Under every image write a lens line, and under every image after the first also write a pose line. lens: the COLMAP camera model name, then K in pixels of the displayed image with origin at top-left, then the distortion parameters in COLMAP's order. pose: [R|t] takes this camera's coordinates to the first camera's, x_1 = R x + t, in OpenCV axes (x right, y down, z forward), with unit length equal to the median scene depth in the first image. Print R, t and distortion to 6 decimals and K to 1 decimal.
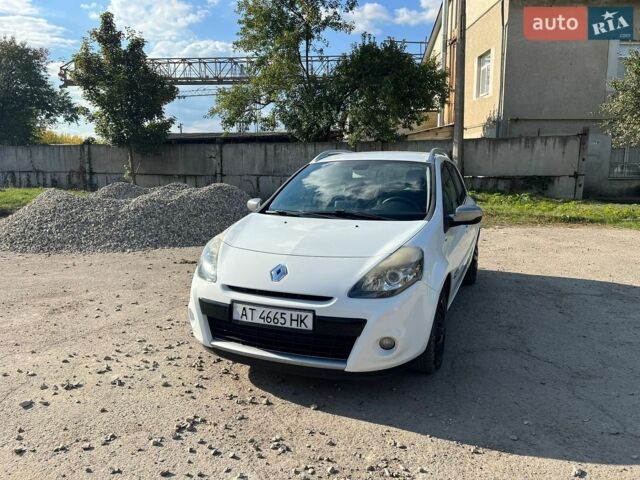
lens RADIAL K [[479.3, 0, 315.2], [0, 479.3, 230.6], [0, 0, 1]] dist [0.061527, -0.066150]
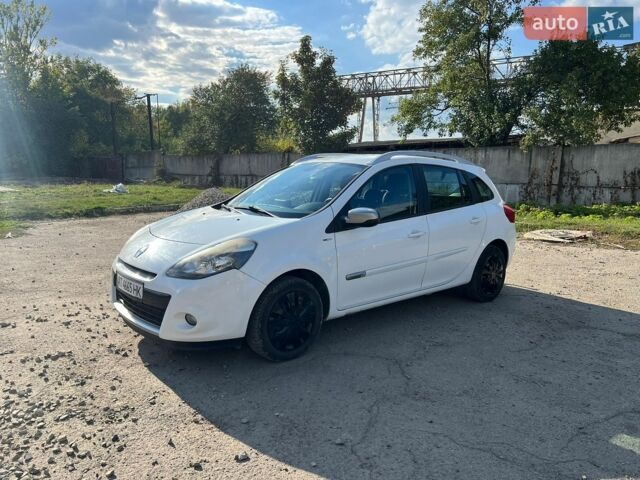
lens RADIAL K [[479.3, 0, 315.2], [0, 479.3, 230.6], [0, 0, 1]] dist [0.061527, -0.066150]
pose [[0.891932, 0.069463, -0.446802, 0.127233], [-0.076256, 0.997084, 0.002788, -0.000325], [0.445693, 0.031584, 0.894629, 0.013899]]
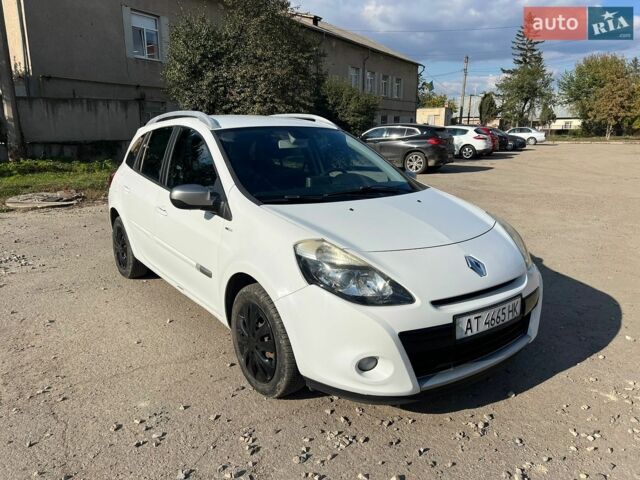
lens RADIAL K [[479.3, 0, 315.2], [0, 479.3, 230.6], [0, 0, 1]] dist [0.061527, -0.066150]
pose [[0.519012, -0.175332, 0.836592, -0.135436], [0.112601, 0.984231, 0.136417, -0.017877], [-0.847318, 0.023399, 0.530570, 0.116016]]
